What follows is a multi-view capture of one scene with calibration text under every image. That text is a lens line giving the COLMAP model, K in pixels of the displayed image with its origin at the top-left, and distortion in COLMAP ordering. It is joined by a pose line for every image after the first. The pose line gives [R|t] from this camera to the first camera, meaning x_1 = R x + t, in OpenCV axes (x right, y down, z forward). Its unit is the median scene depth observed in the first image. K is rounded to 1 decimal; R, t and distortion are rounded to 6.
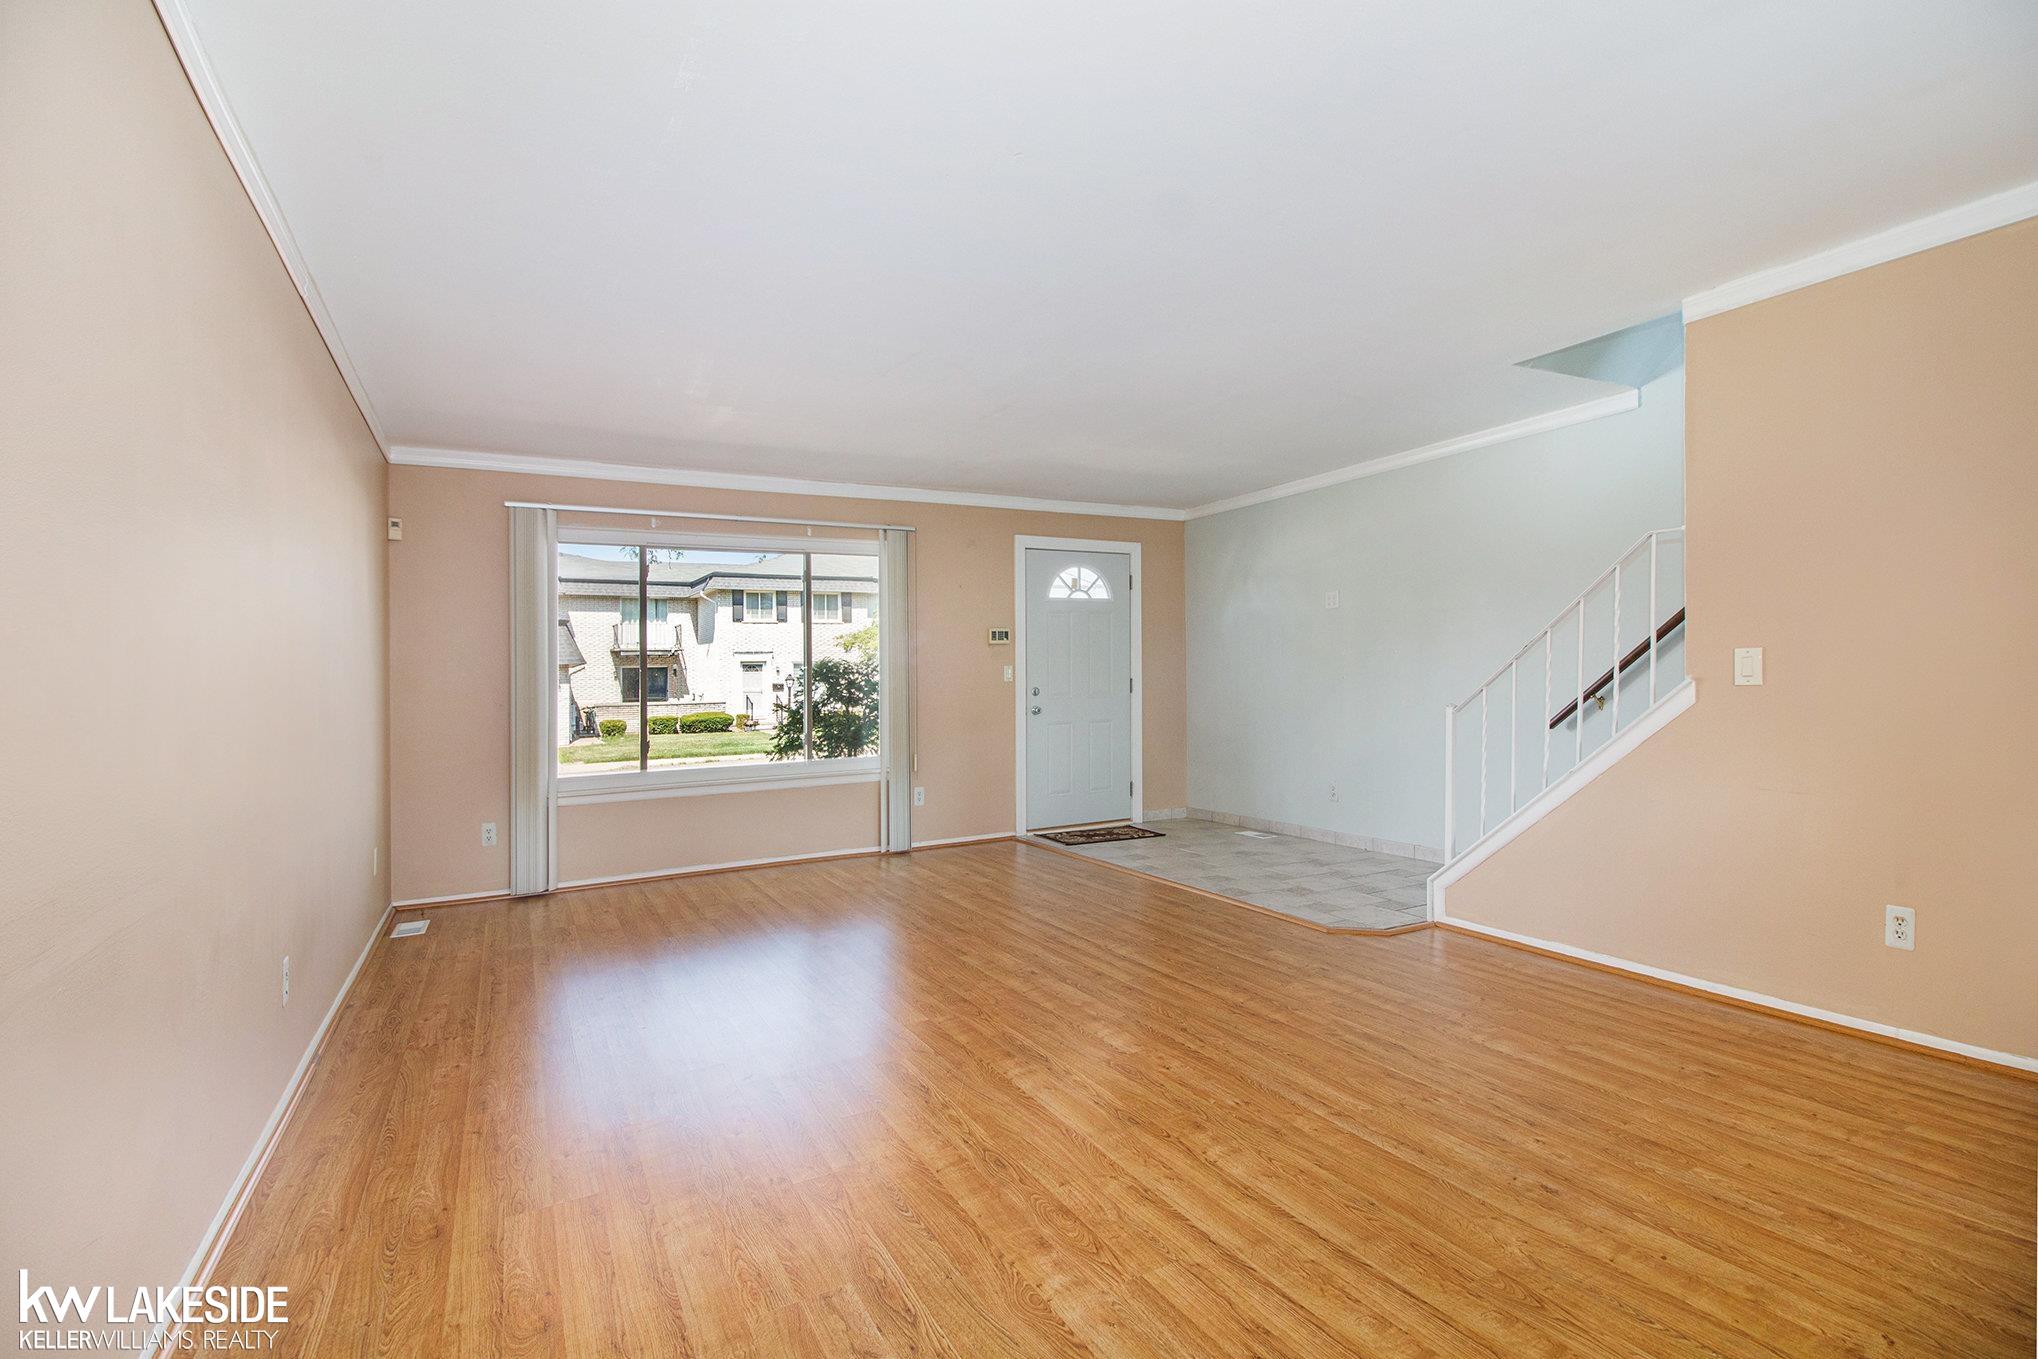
lens RADIAL K [[960.4, 0, 1019.9], [0, 960.4, 685.5], [0, 0, 1]] dist [0.001852, -0.000558]
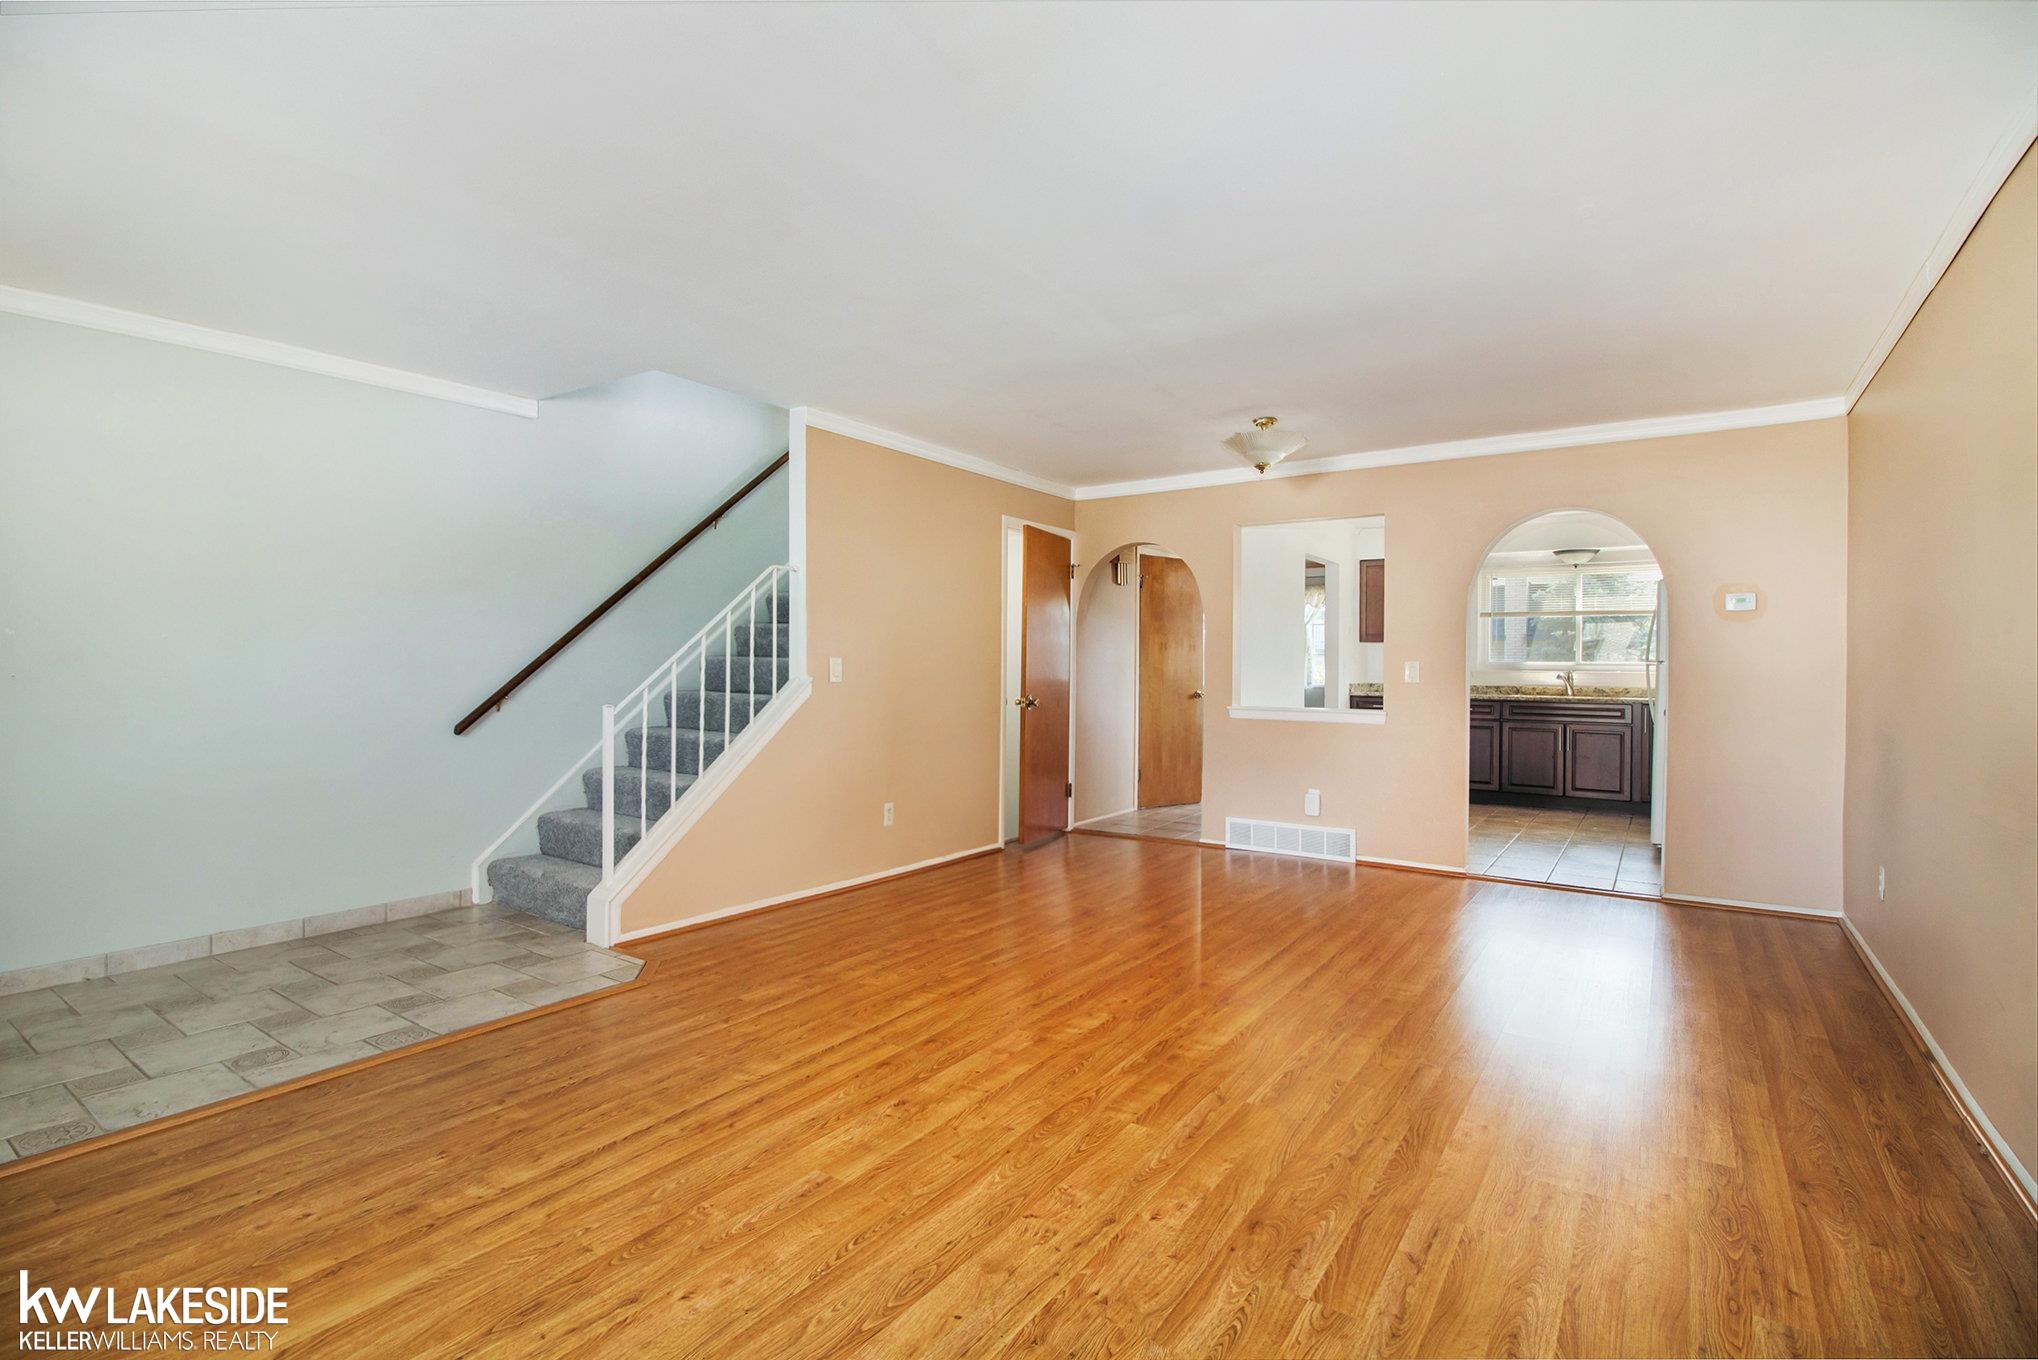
lens RADIAL K [[960.4, 0, 1020.6], [0, 960.4, 673.8], [0, 0, 1]] dist [0.001852, -0.000558]
pose [[-0.463501, 0.011323, 0.886024, -0.684871], [0.004142, 0.999935, -0.010612, 0.002747], [-0.886087, -0.001249, -0.463518, 1.345282]]
